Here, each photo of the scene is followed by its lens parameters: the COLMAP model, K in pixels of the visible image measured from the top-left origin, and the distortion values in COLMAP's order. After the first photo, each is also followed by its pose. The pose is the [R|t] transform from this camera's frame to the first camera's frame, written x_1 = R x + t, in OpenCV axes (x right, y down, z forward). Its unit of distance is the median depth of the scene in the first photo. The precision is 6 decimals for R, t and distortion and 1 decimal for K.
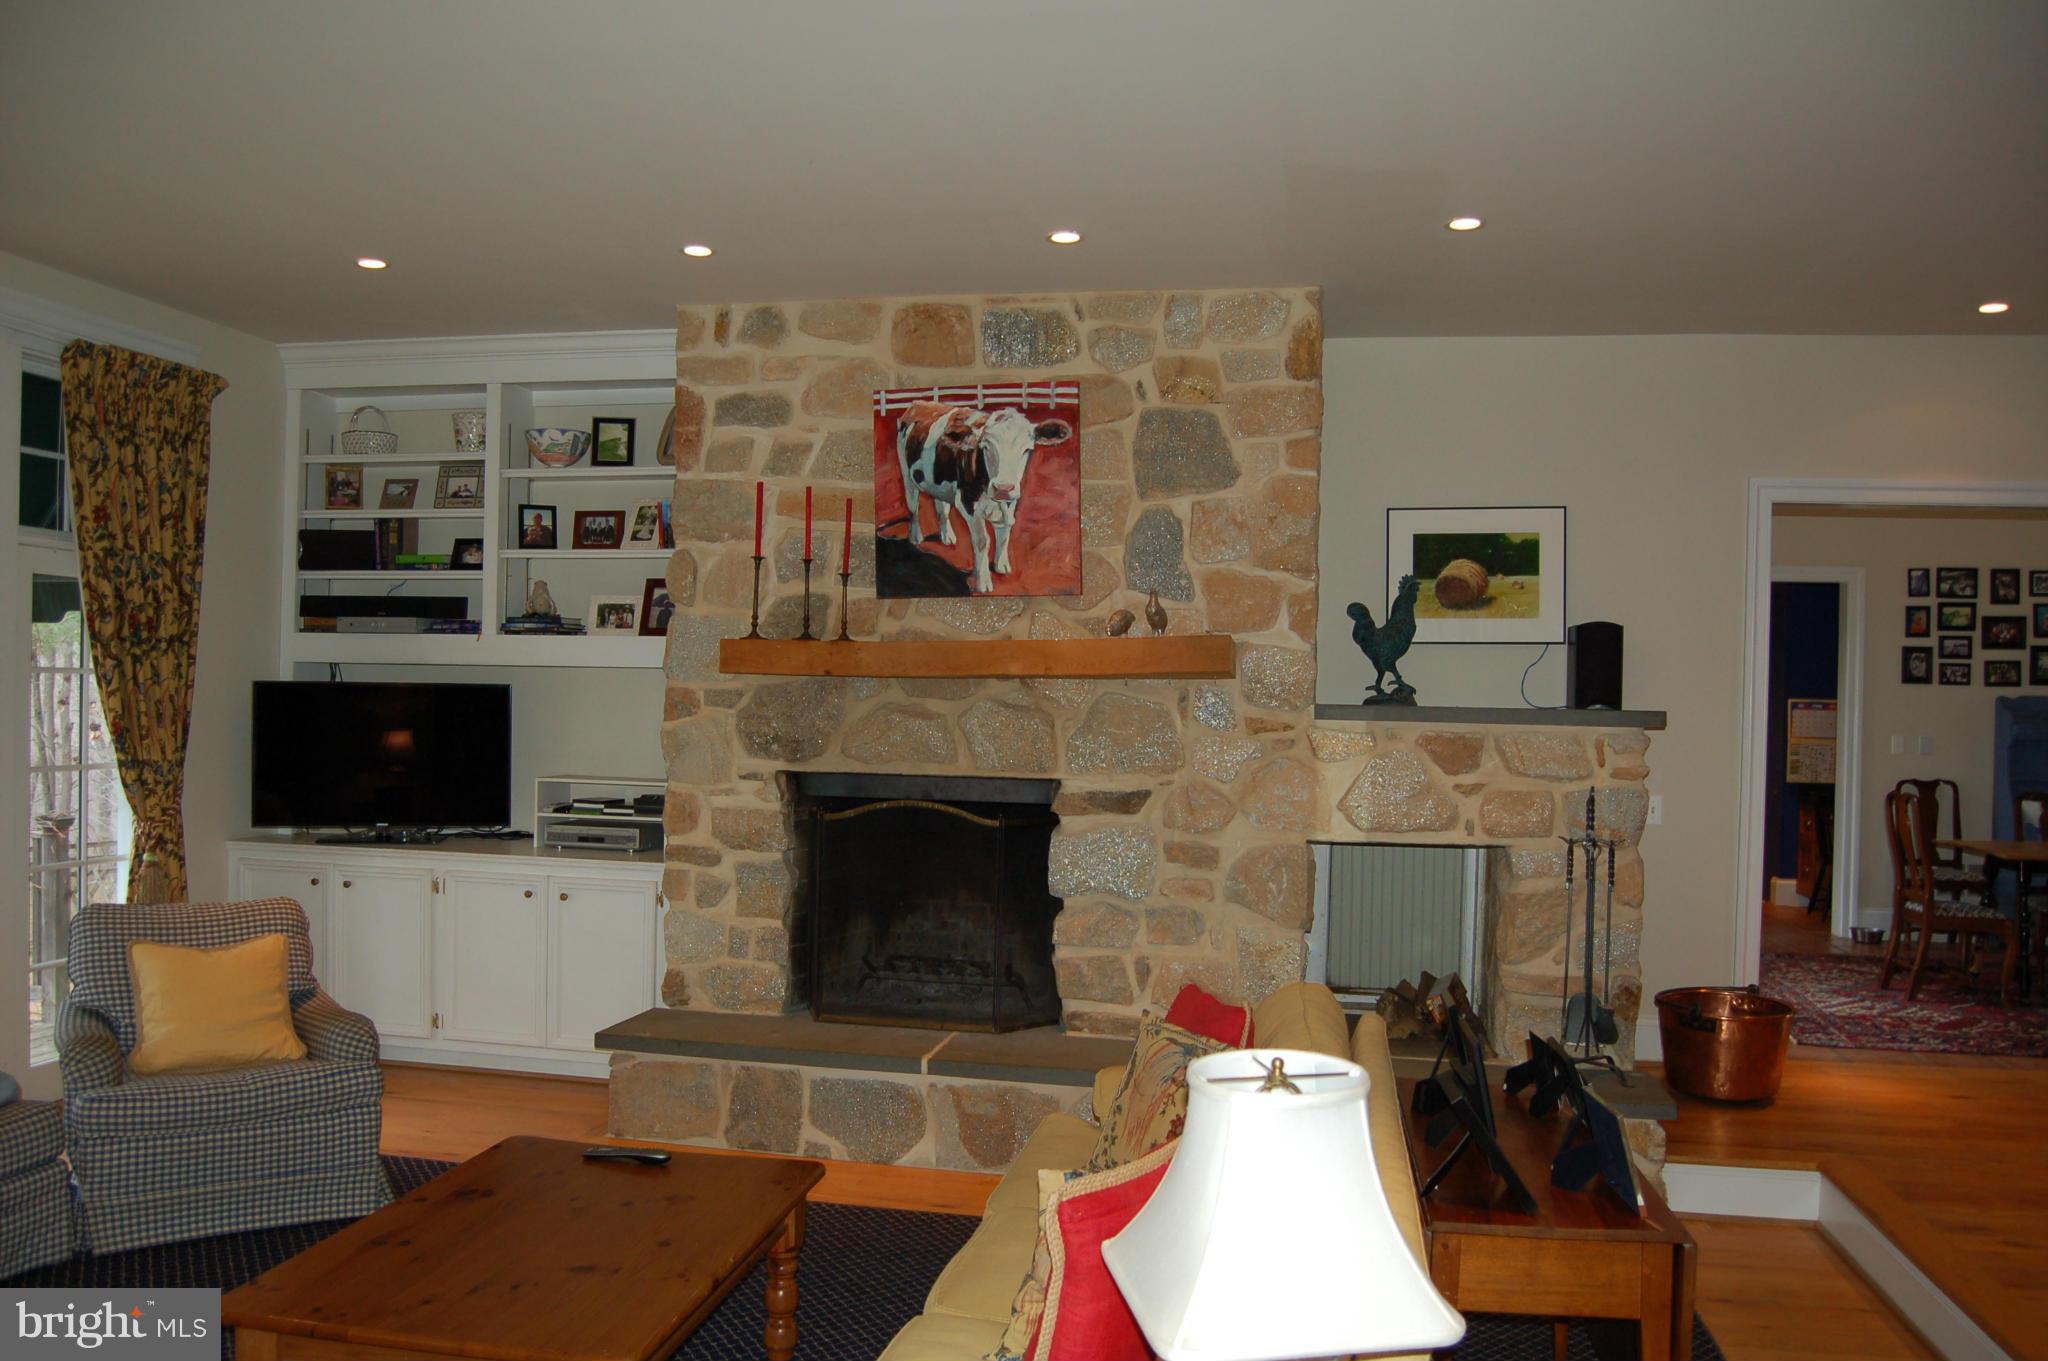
lens RADIAL K [[1622.5, 0, 1026.9], [0, 1622.5, 683.8], [0, 0, 1]] dist [-0.076258, 0.022224]
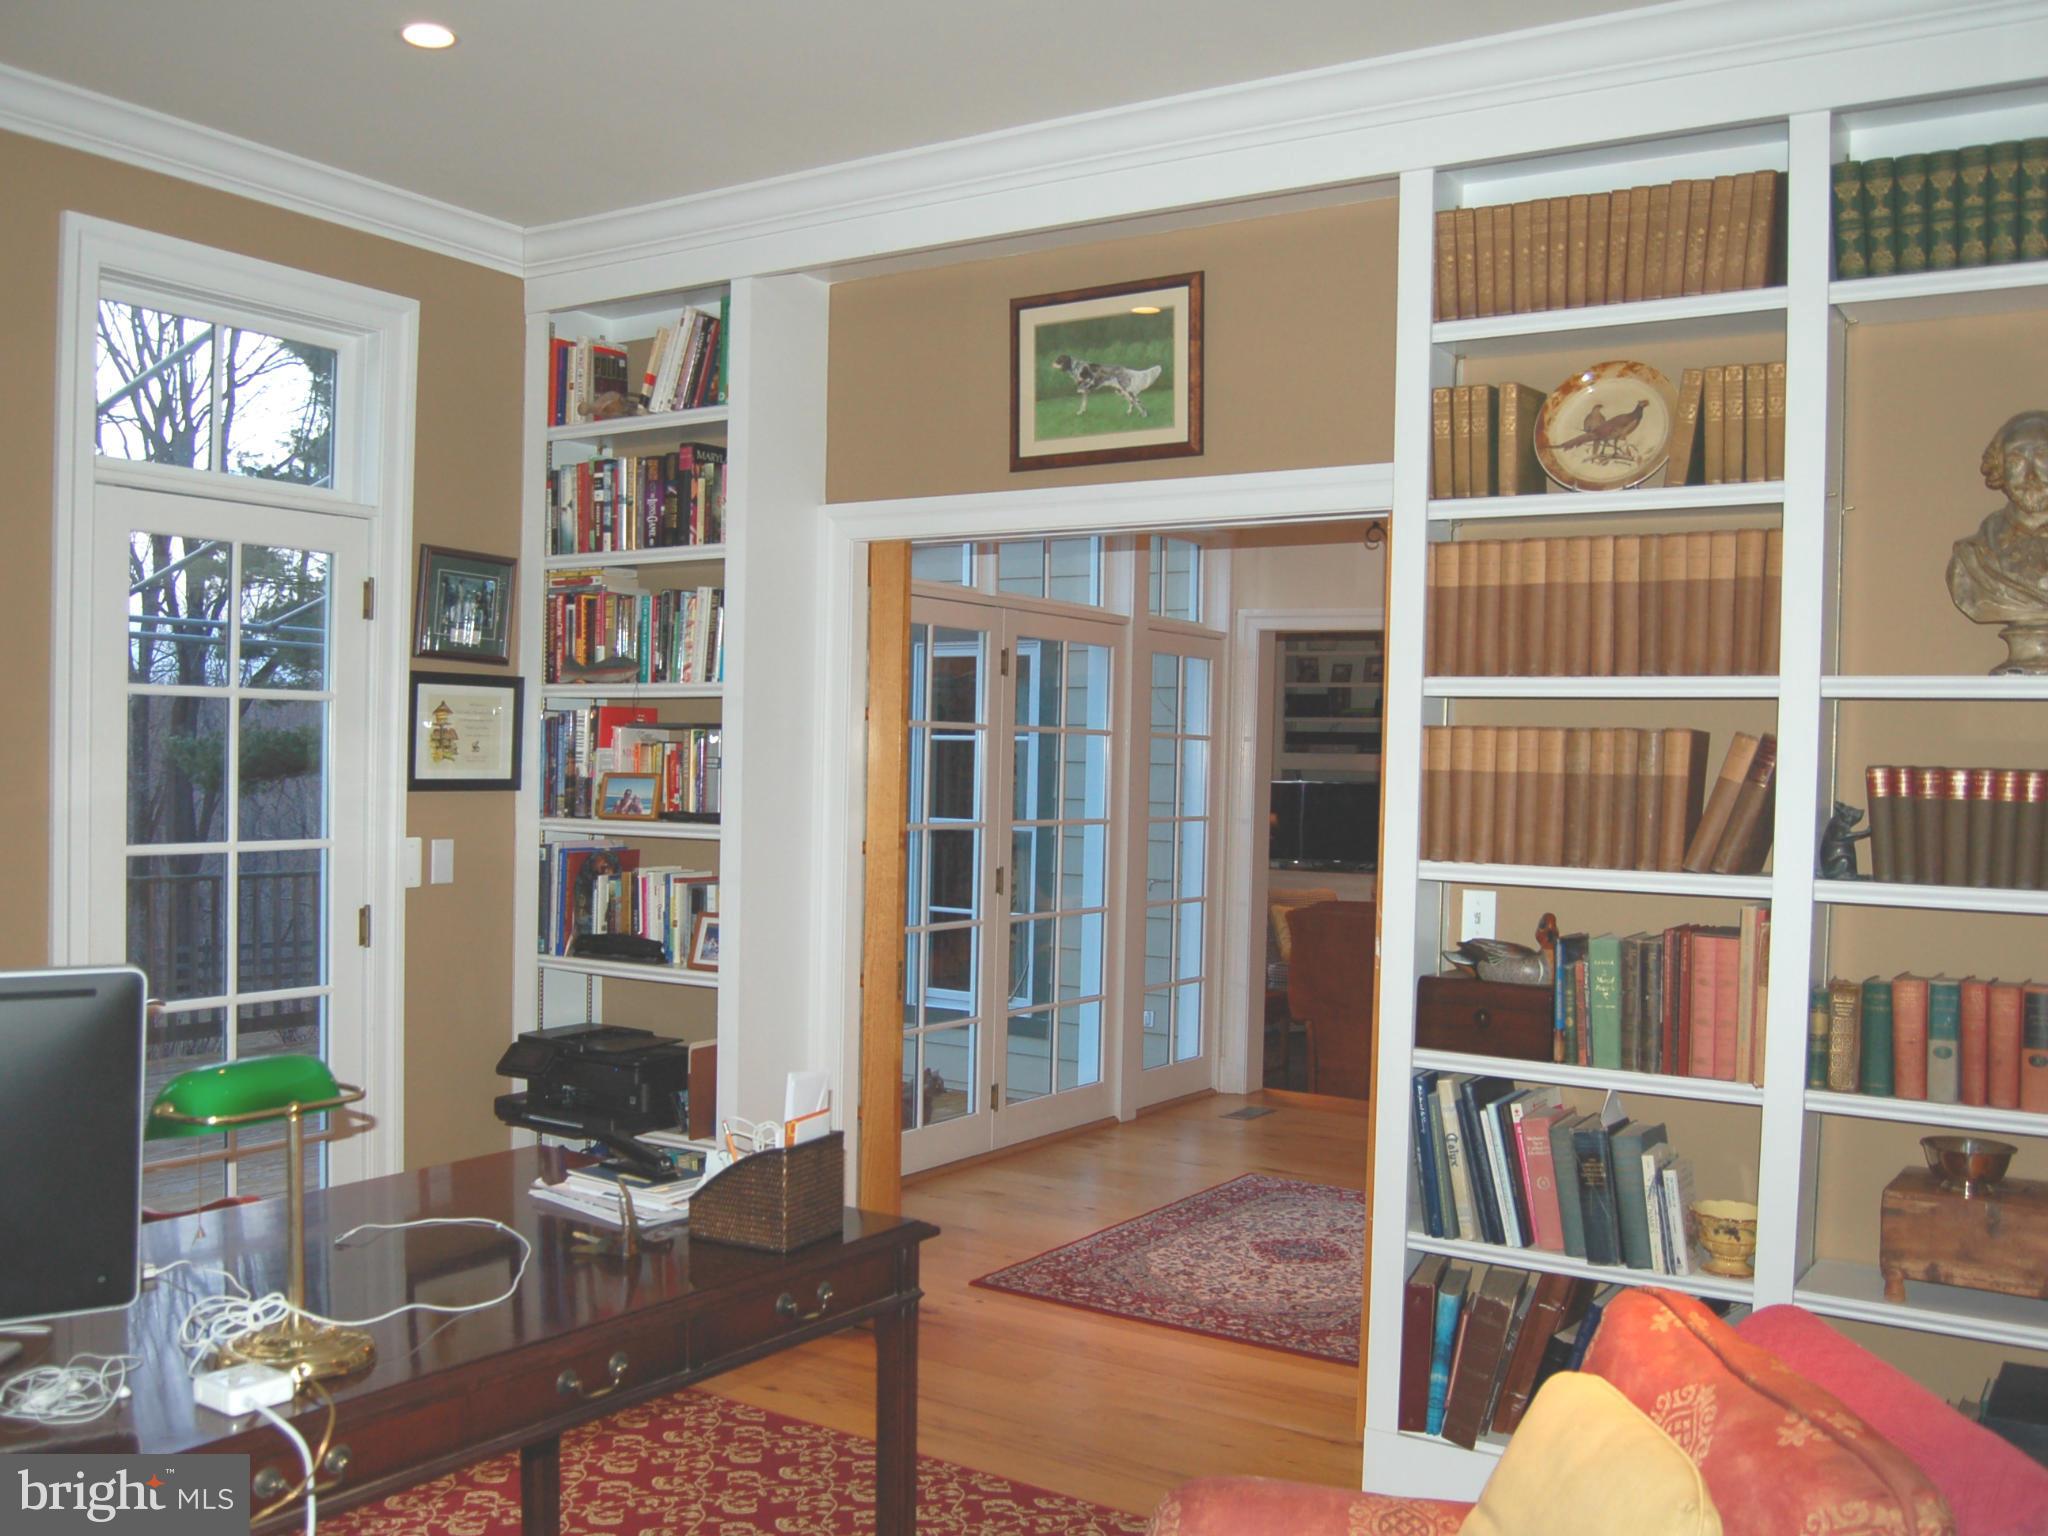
lens RADIAL K [[1996.9, 0, 1025.0], [0, 1996.9, 775.2], [0, 0, 1]] dist [-0.006062, 0.000000]
pose [[0.913956, 0.000464, -0.405814, 0.215786], [0.000774, 0.999996, 0.002887, -0.015737], [0.405813, -0.002953, 0.913951, -1.369564]]
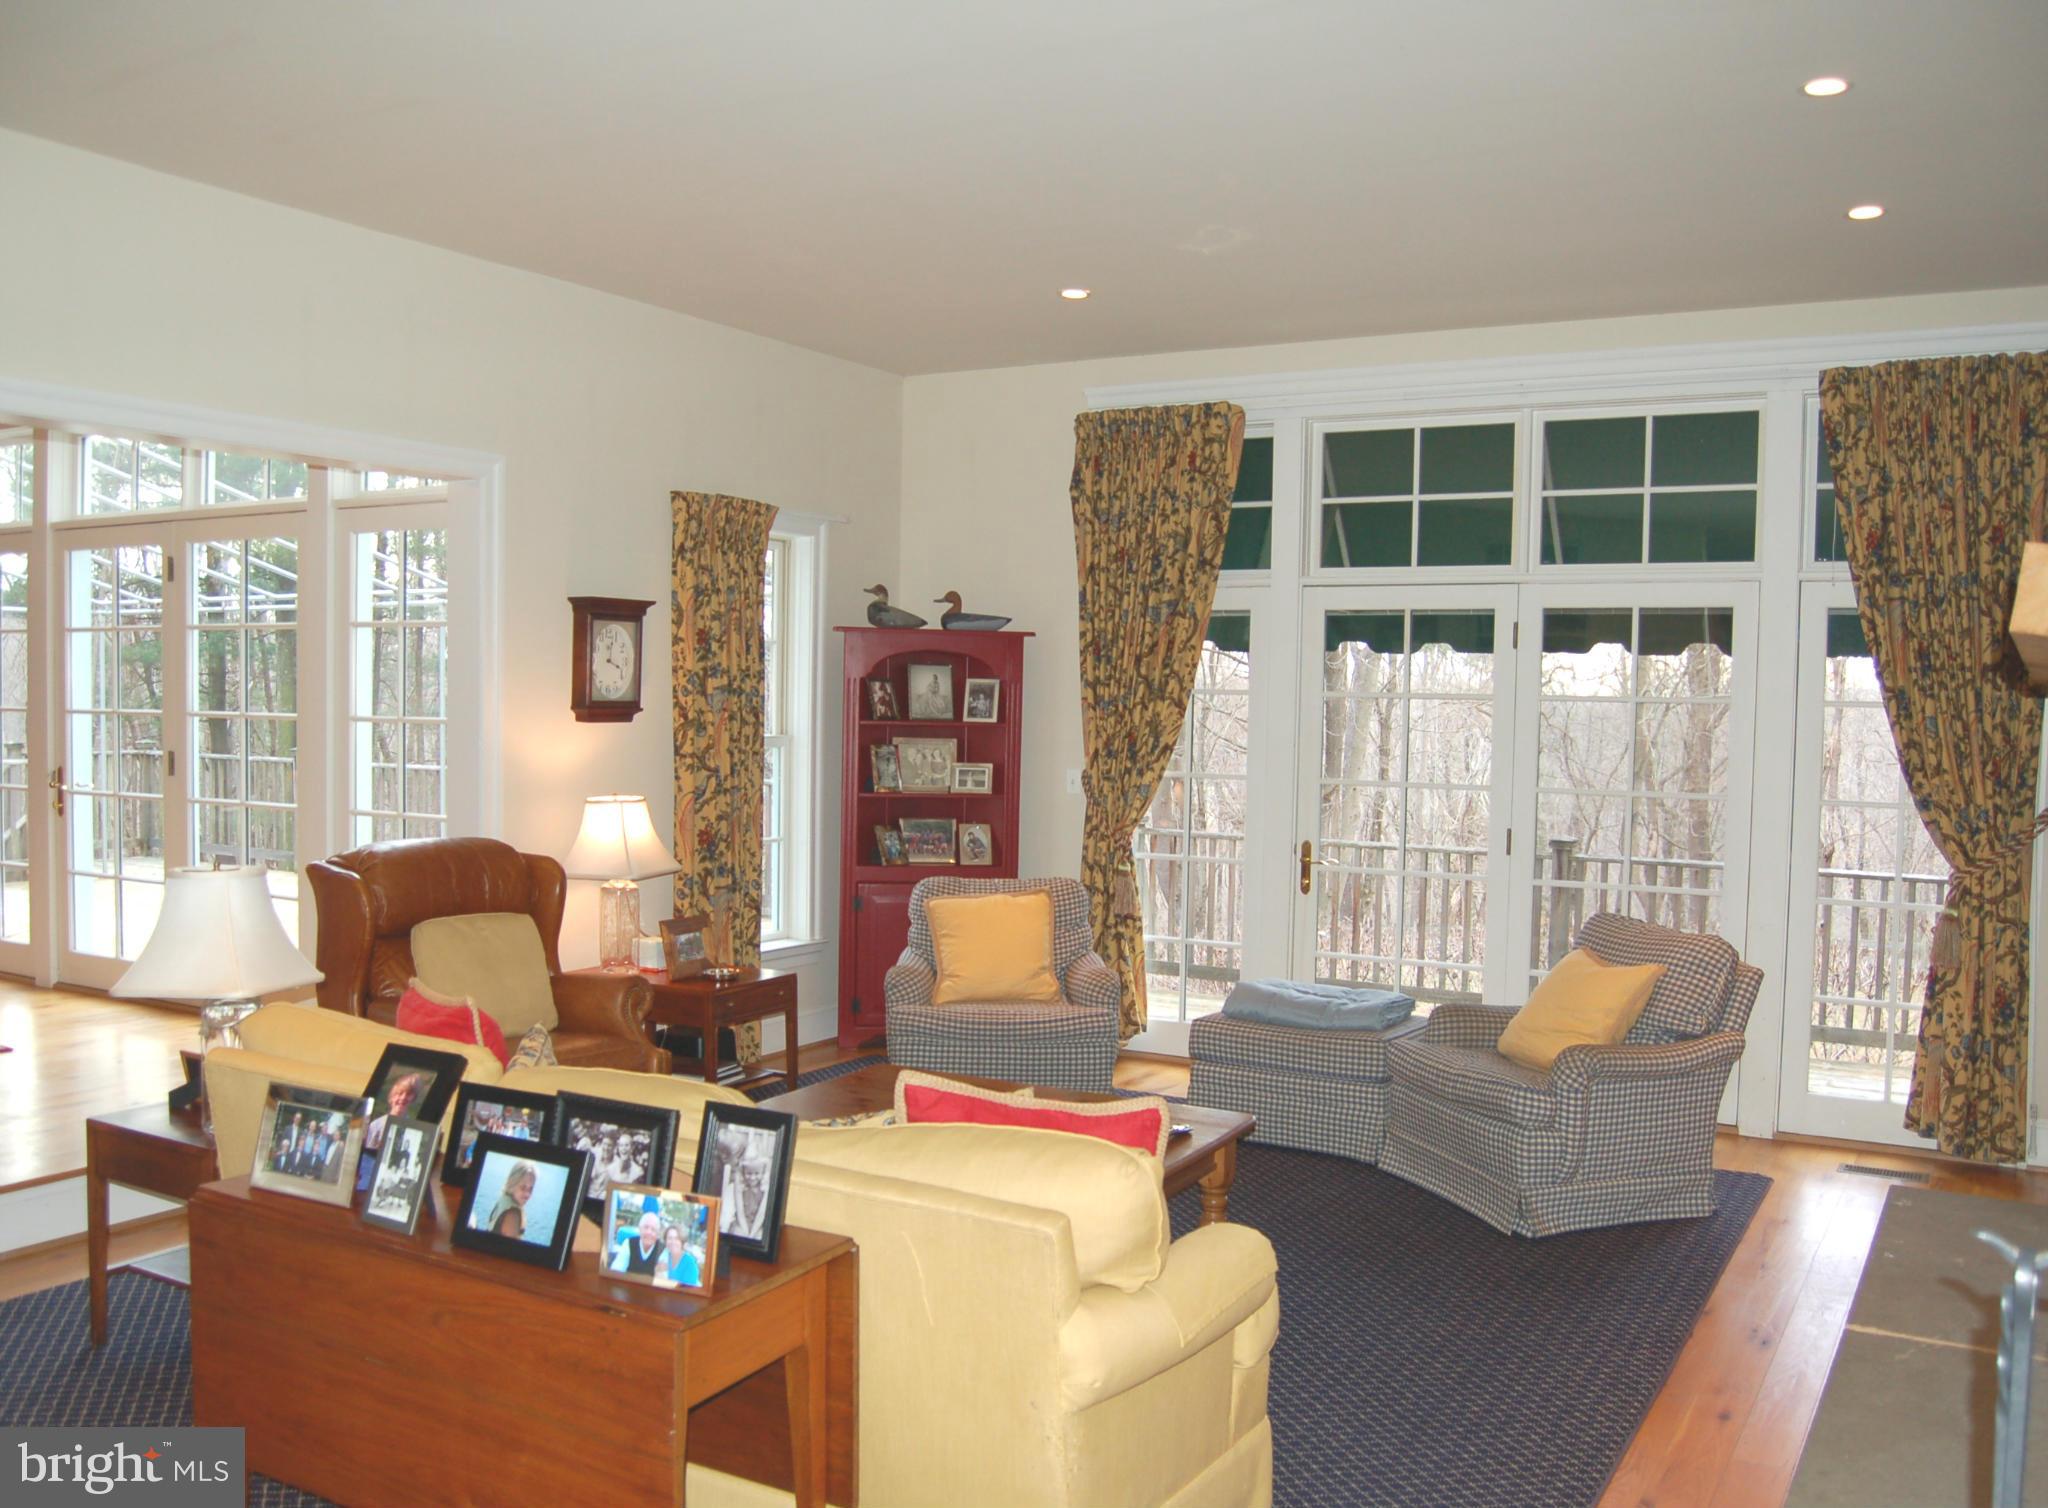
lens RADIAL K [[1800.8, 0, 1024.0], [0, 1800.8, 758.5], [0, 0, 1]] dist [-0.078874, 0.032976]
pose [[-0.319979, 0.008071, -0.947390, 0.573446], [-0.018864, 0.999711, 0.014888, 0.017759], [0.947237, 0.022635, -0.319734, 0.827788]]
